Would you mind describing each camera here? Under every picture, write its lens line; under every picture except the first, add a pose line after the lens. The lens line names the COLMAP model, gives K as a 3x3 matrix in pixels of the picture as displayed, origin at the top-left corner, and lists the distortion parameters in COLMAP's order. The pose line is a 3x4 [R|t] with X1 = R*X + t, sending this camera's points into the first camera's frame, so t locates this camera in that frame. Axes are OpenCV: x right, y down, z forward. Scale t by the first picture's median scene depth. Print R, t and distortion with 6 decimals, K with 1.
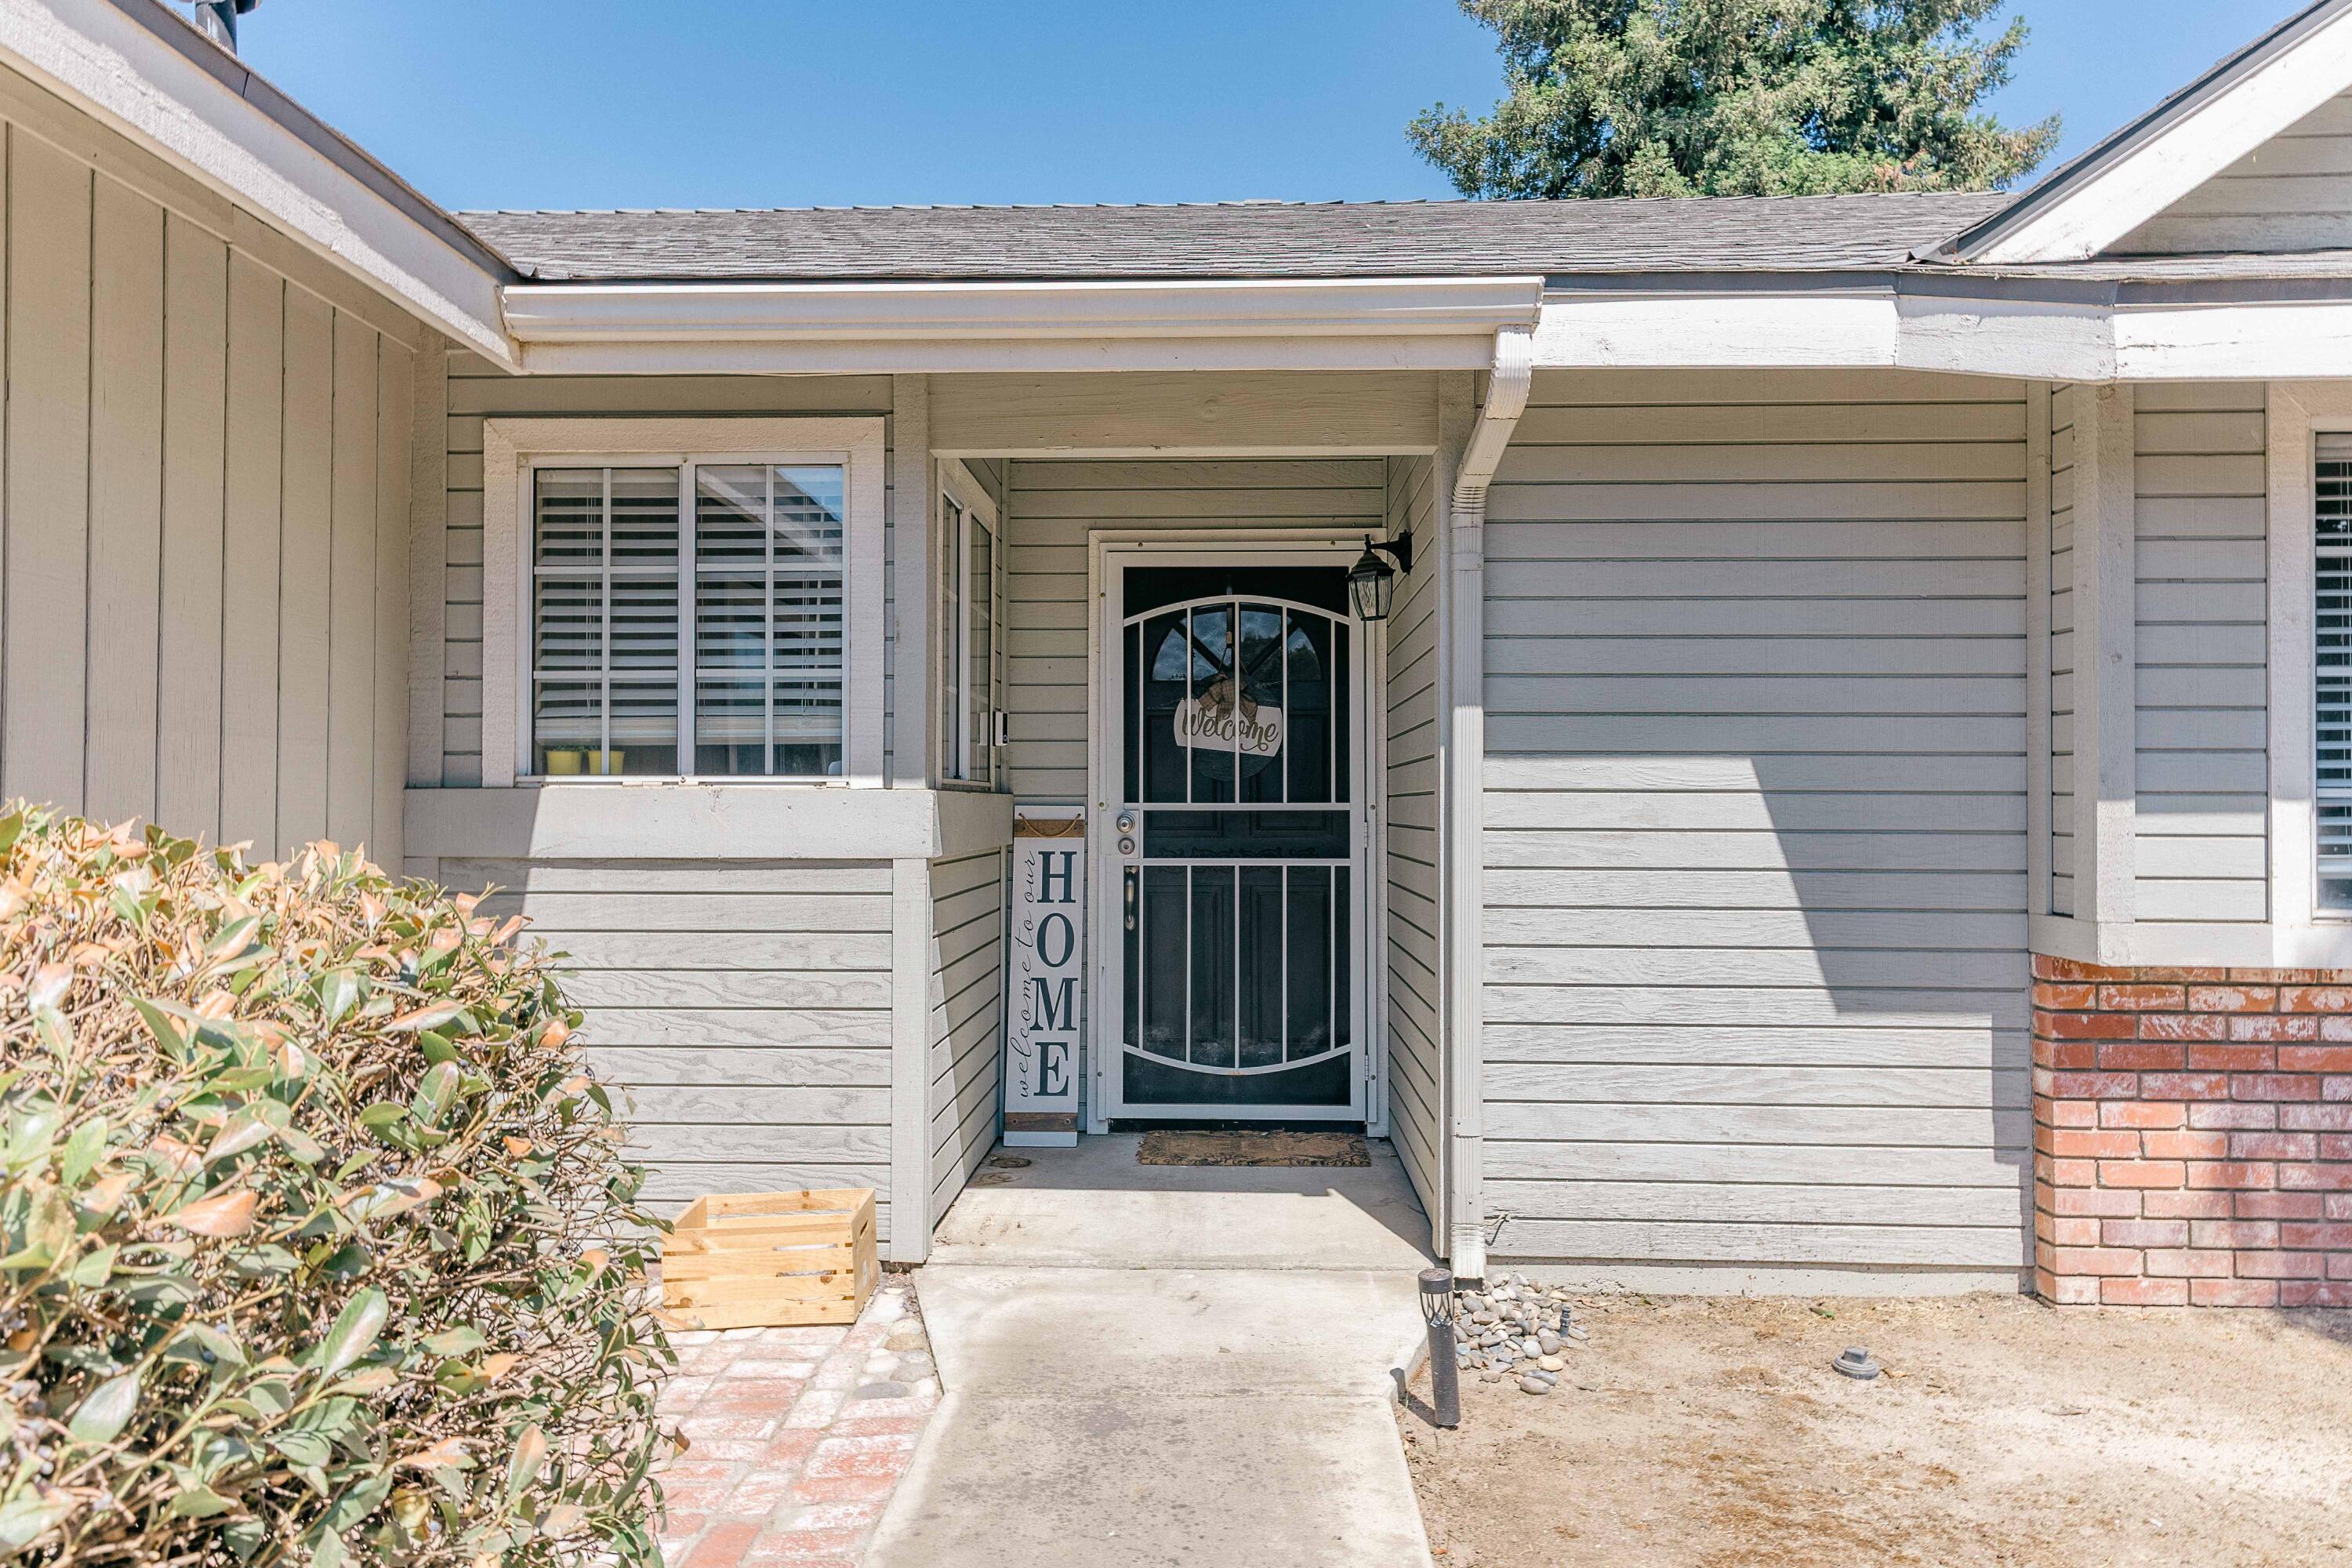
lens RADIAL K [[1616.9, 0, 1176.7], [0, 1616.9, 787.3], [0, 0, 1]] dist [0.000599, 0.000016]
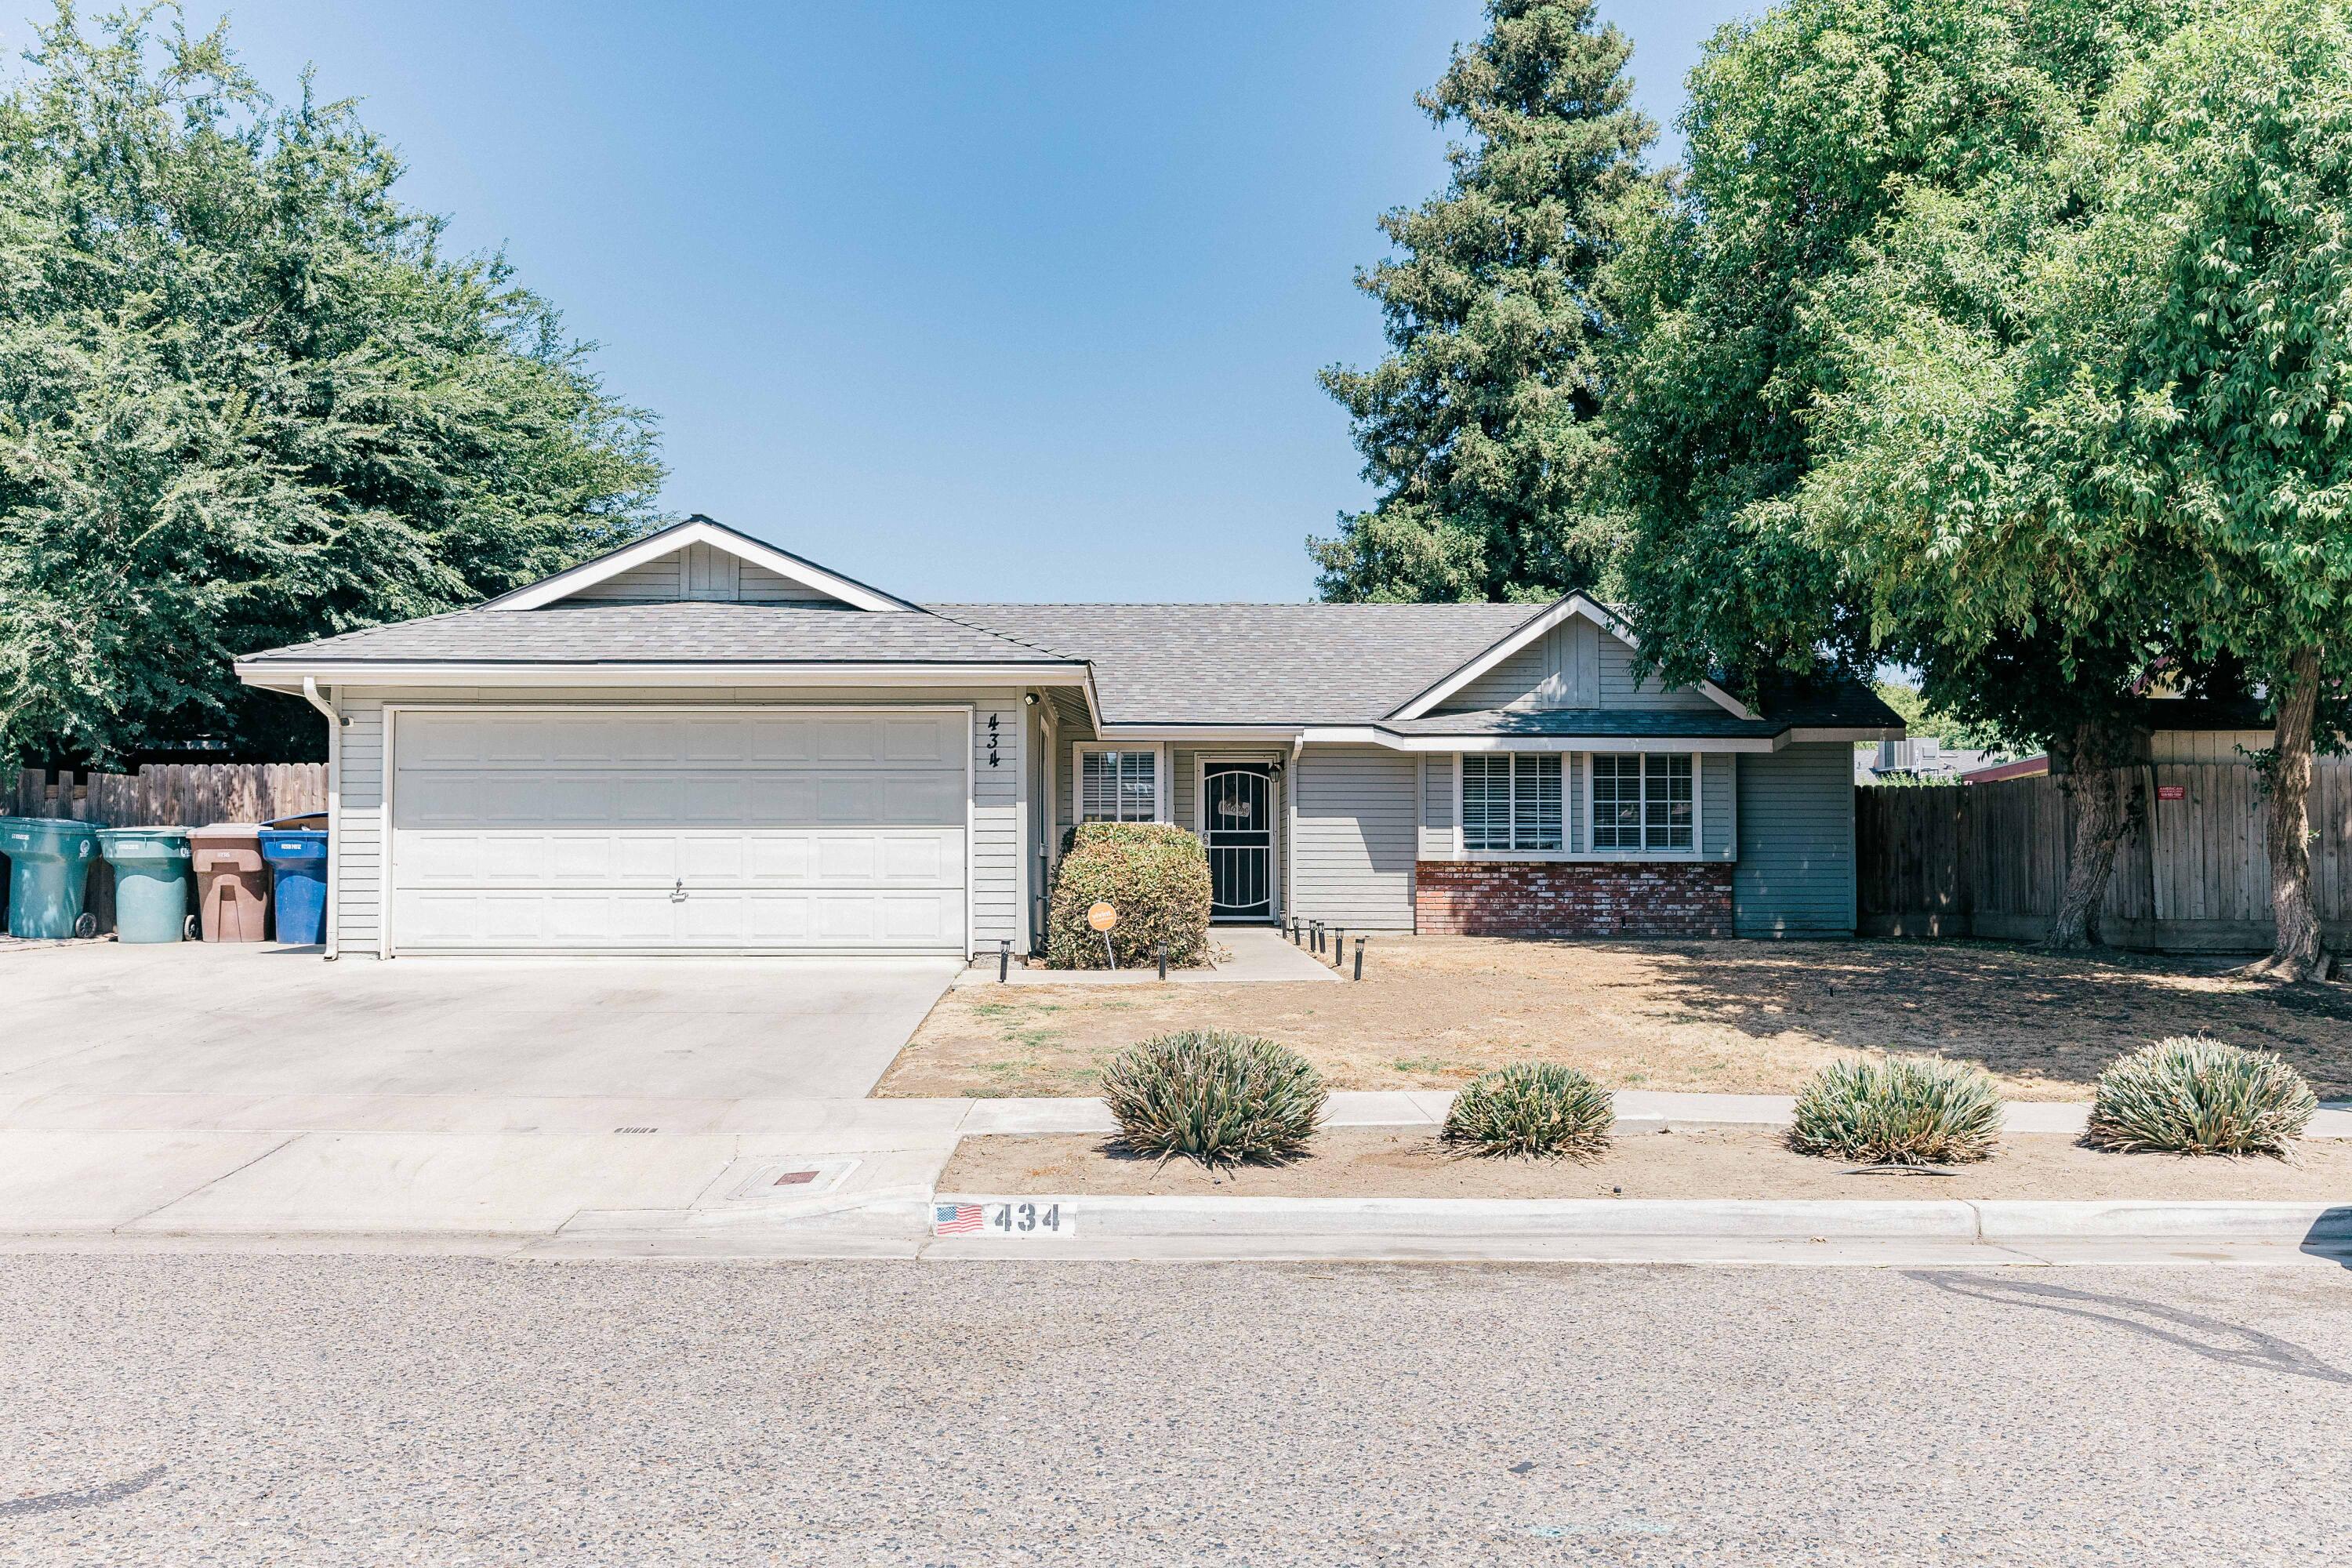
lens RADIAL K [[2099.1, 0, 1174.0], [0, 2099.1, 784.2], [0, 0, 1]] dist [0.000408, -0.000190]
pose [[0.998683, 0.001433, 0.051286, -0.450760], [0.000163, 0.999516, -0.031108, 0.069349], [-0.051305, 0.031075, 0.998199, -4.785613]]
